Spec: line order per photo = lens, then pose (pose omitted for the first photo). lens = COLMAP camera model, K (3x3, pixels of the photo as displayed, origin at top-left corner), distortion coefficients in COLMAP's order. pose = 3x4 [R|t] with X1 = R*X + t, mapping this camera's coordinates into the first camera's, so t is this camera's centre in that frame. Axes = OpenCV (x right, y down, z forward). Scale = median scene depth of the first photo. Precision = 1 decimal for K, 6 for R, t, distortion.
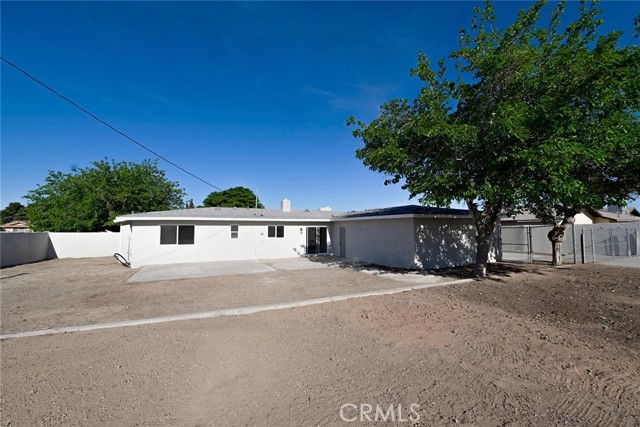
lens RADIAL K [[257.6, 0, 322.3], [0, 257.6, 214.2], [0, 0, 1]] dist [-0.001661, -0.000726]
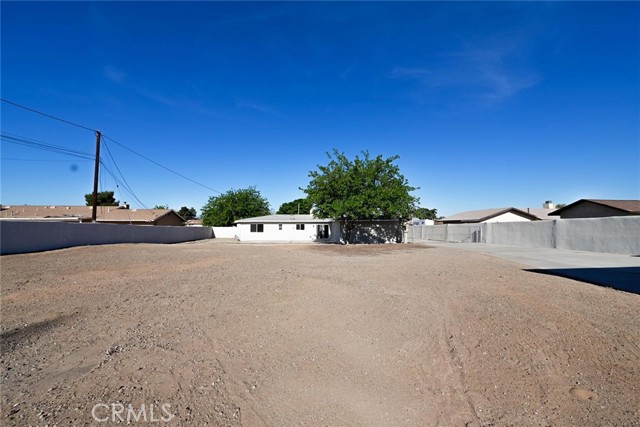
lens RADIAL K [[257.6, 0, 318.8], [0, 257.6, 214.8], [0, 0, 1]] dist [-0.001661, -0.000726]
pose [[0.928177, -0.008970, -0.372031, 0.696635], [0.014706, 0.999813, 0.012585, -0.051746], [0.371848, -0.017152, 0.928135, -0.802684]]
